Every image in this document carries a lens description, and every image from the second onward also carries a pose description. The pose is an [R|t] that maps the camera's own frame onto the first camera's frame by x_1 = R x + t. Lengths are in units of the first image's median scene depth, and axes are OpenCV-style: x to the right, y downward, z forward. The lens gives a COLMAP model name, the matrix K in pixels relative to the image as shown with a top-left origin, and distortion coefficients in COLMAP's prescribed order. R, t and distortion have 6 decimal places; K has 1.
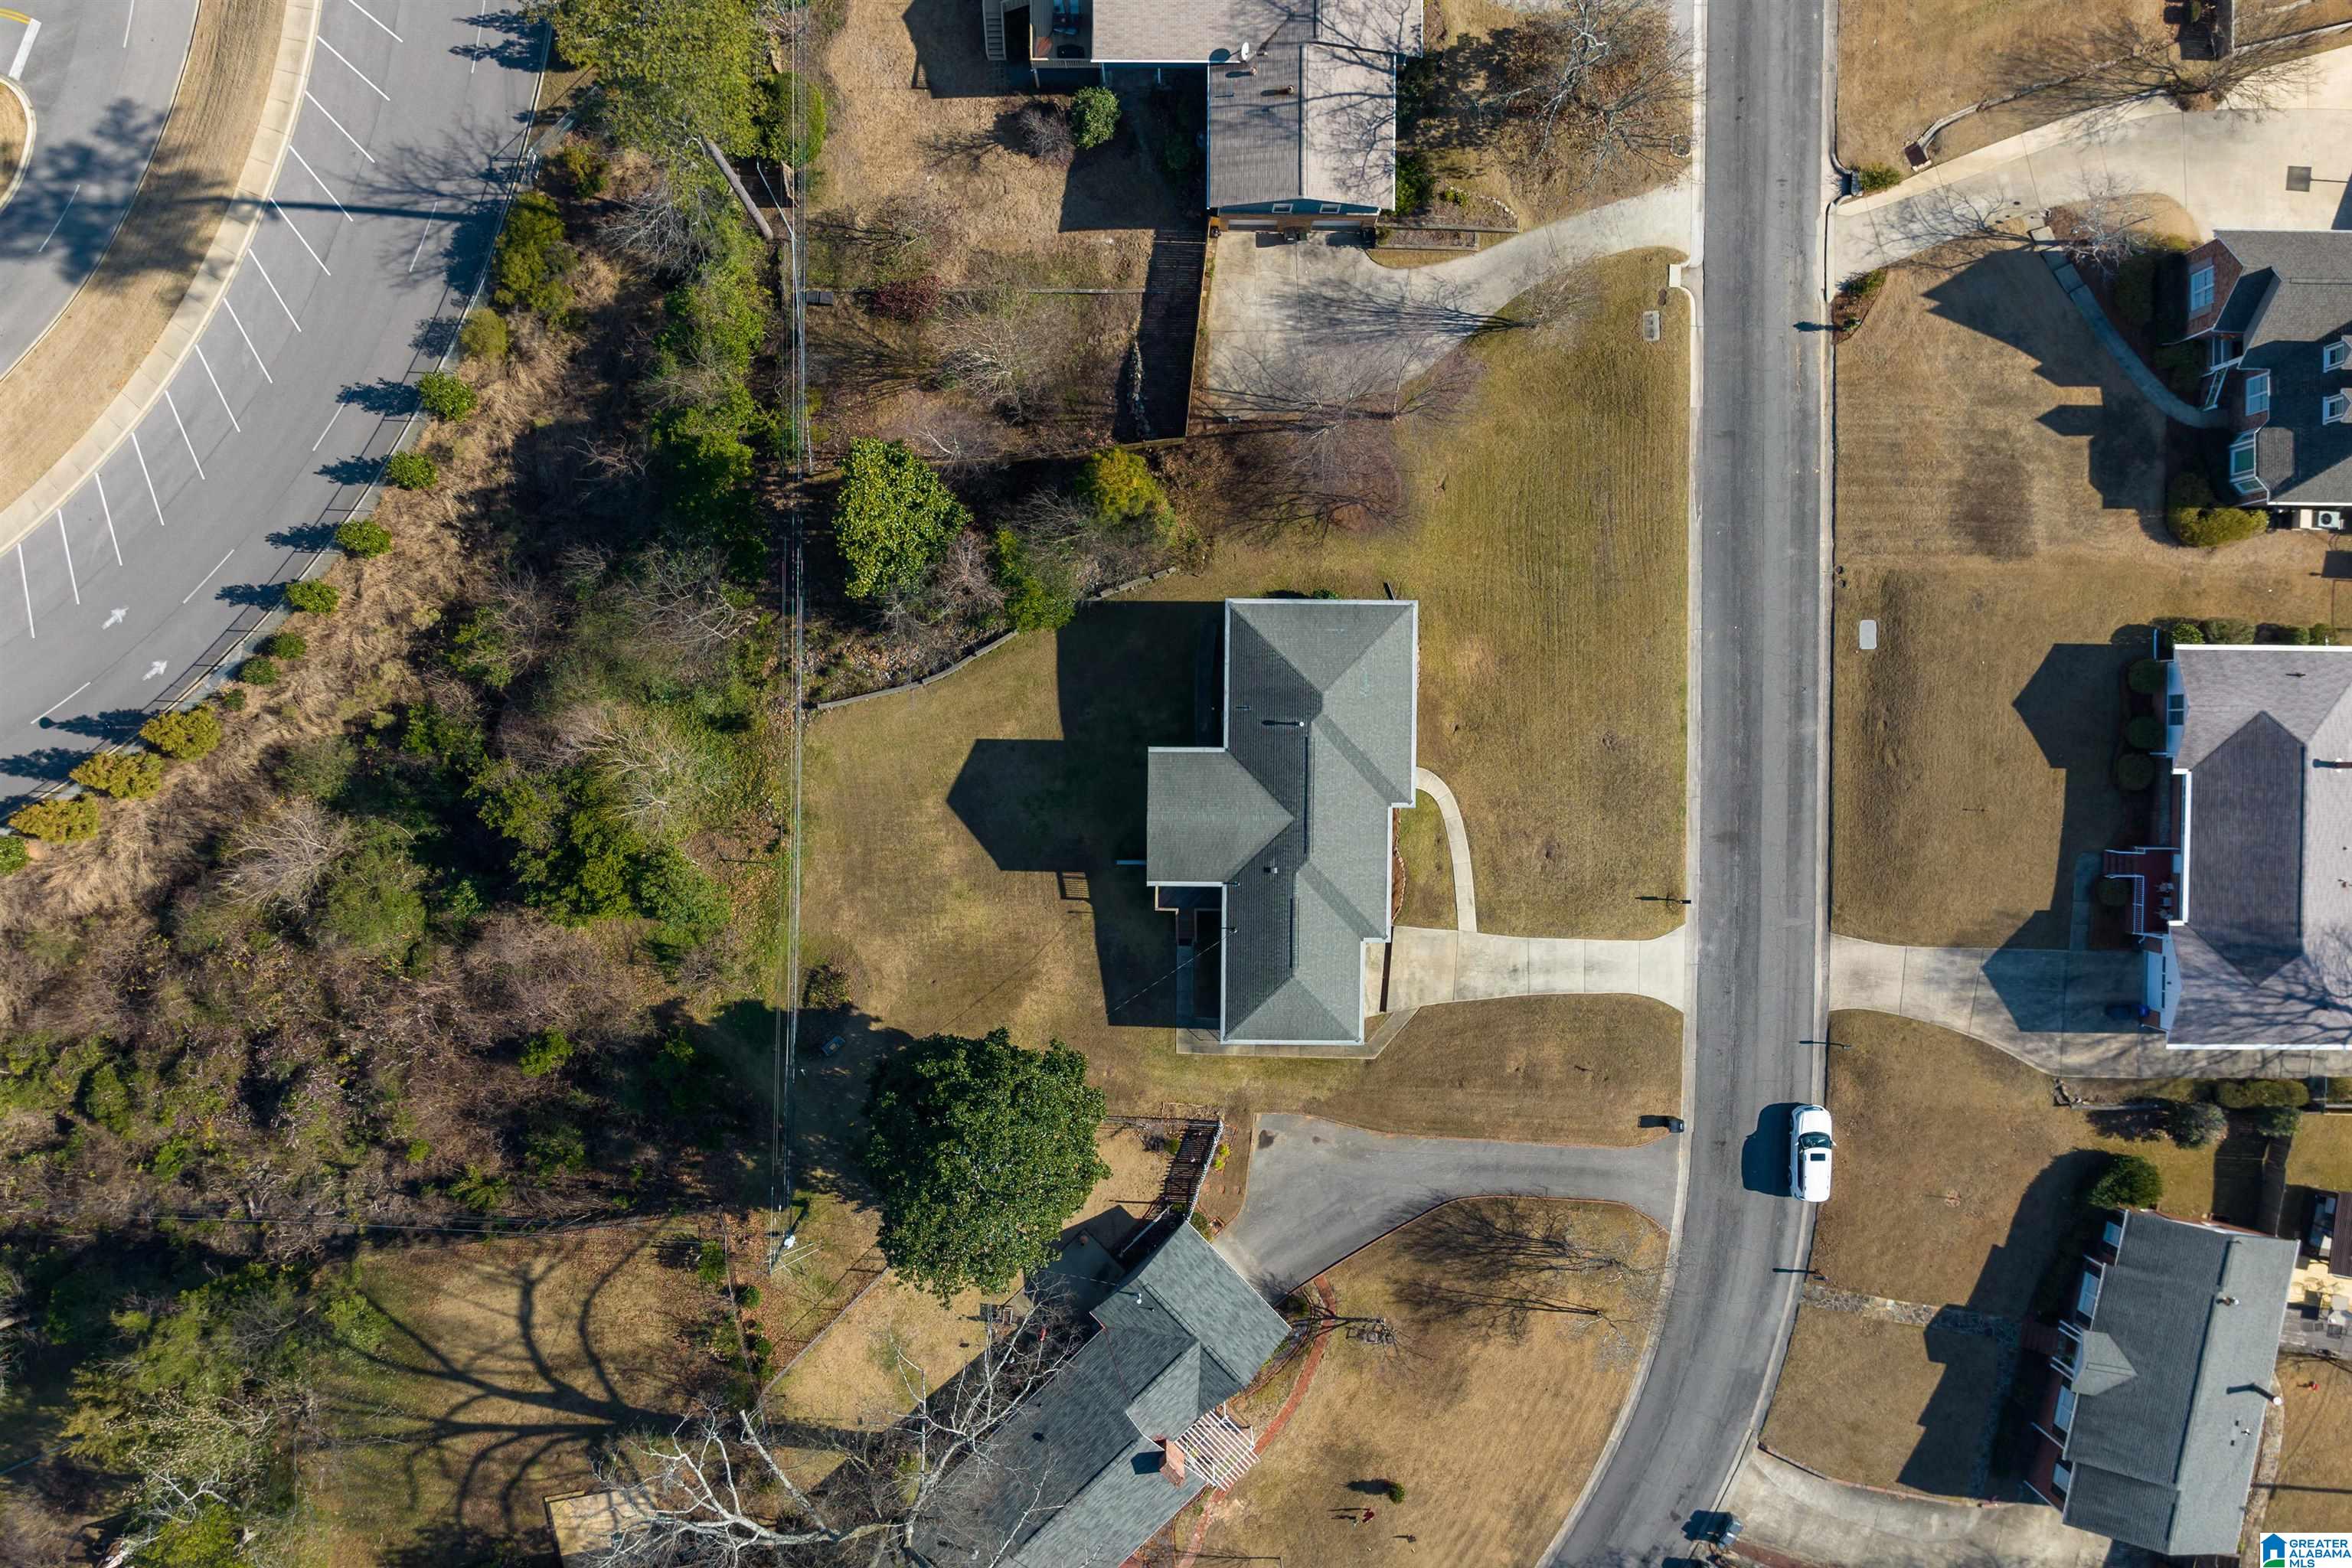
lens RADIAL K [[1628.9, 0, 1173.1], [0, 1628.9, 823.5], [0, 0, 1]] dist [-0.031955, -0.000410]
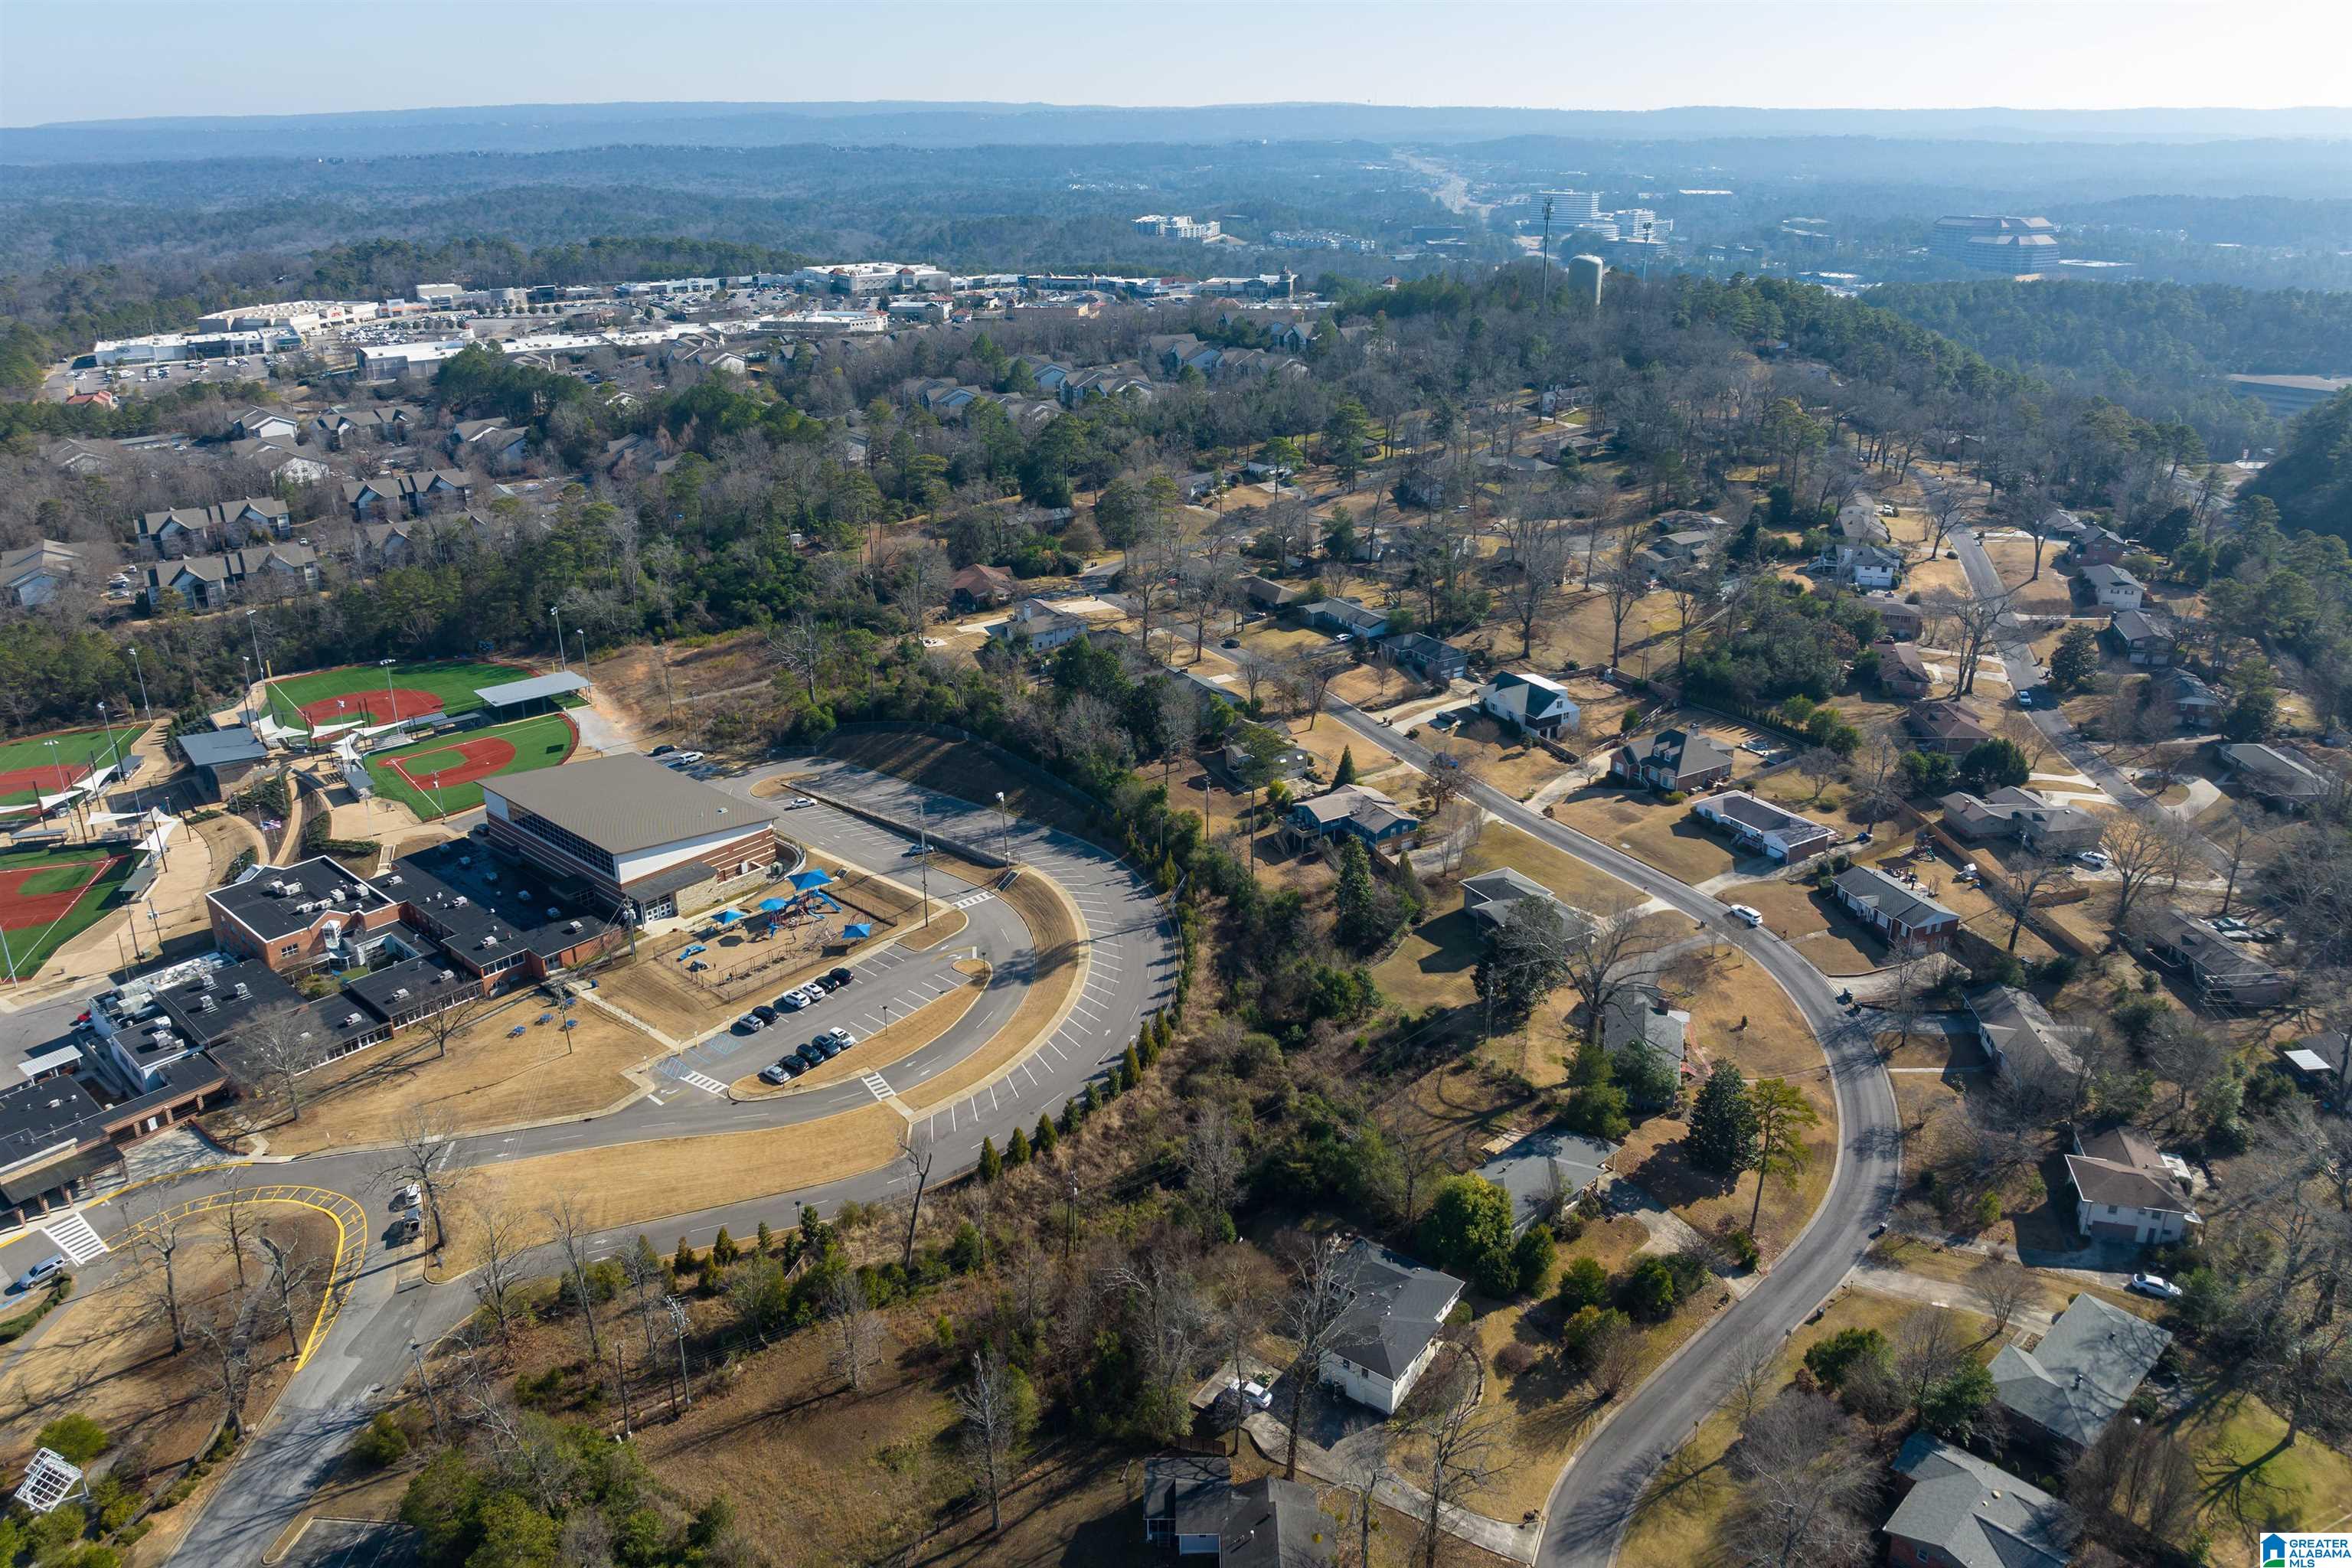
lens RADIAL K [[1628.9, 0, 1173.1], [0, 1628.9, 823.5], [0, 0, 1]] dist [-0.031955, -0.000410]
pose [[0.857508, -0.214509, 0.467617, -1.749755], [0.514091, 0.322366, -0.794852, 1.882750], [0.019759, 0.921990, 0.386709, -0.260712]]
